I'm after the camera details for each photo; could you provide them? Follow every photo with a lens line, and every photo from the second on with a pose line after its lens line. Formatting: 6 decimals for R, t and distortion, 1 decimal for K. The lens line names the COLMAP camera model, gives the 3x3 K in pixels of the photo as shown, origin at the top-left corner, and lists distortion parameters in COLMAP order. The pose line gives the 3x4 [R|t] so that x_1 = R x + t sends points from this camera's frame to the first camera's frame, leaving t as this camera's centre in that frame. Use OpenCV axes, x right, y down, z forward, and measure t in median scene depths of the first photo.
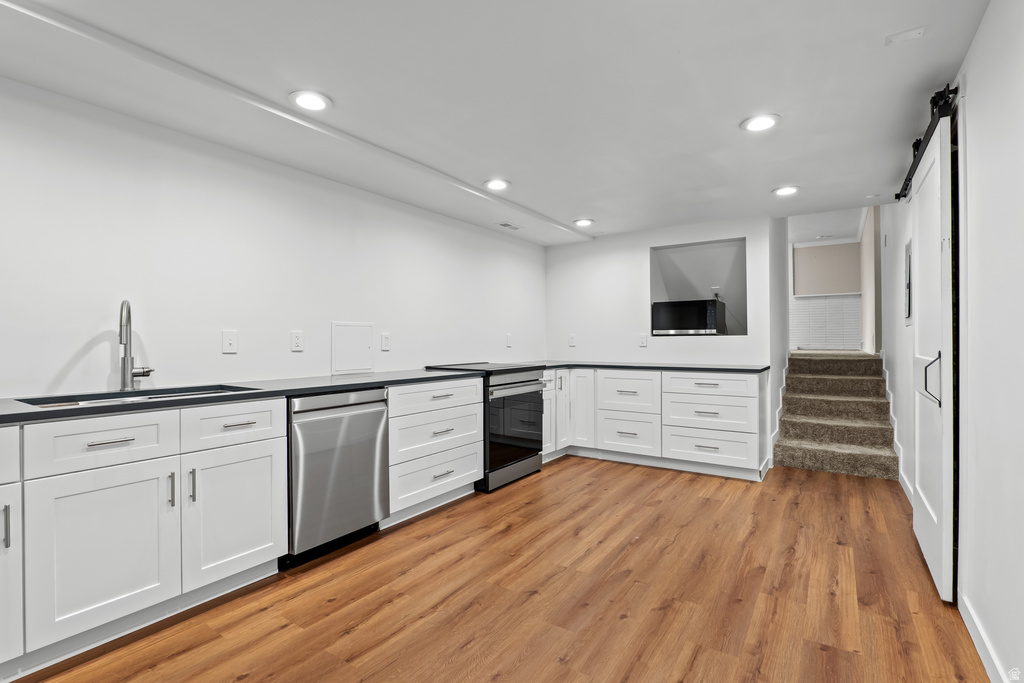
lens RADIAL K [[475.0, 0, 515.7], [0, 475.0, 345.4], [0, 0, 1]] dist [-0.025549, 0.005586]
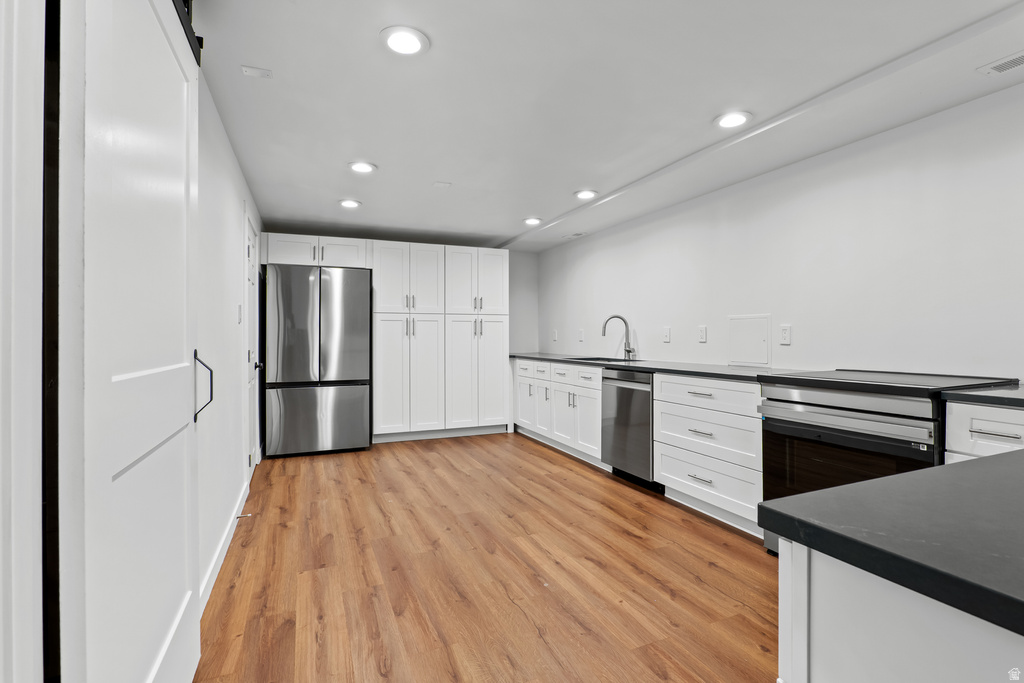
lens RADIAL K [[475.0, 0, 514.0], [0, 475.0, 334.3], [0, 0, 1]] dist [-0.025549, 0.005586]
pose [[-0.531720, 0.002901, -0.846915, 1.114727], [0.000268, 0.999995, 0.003257, -0.016515], [0.846920, 0.001505, -0.531718, 1.609389]]
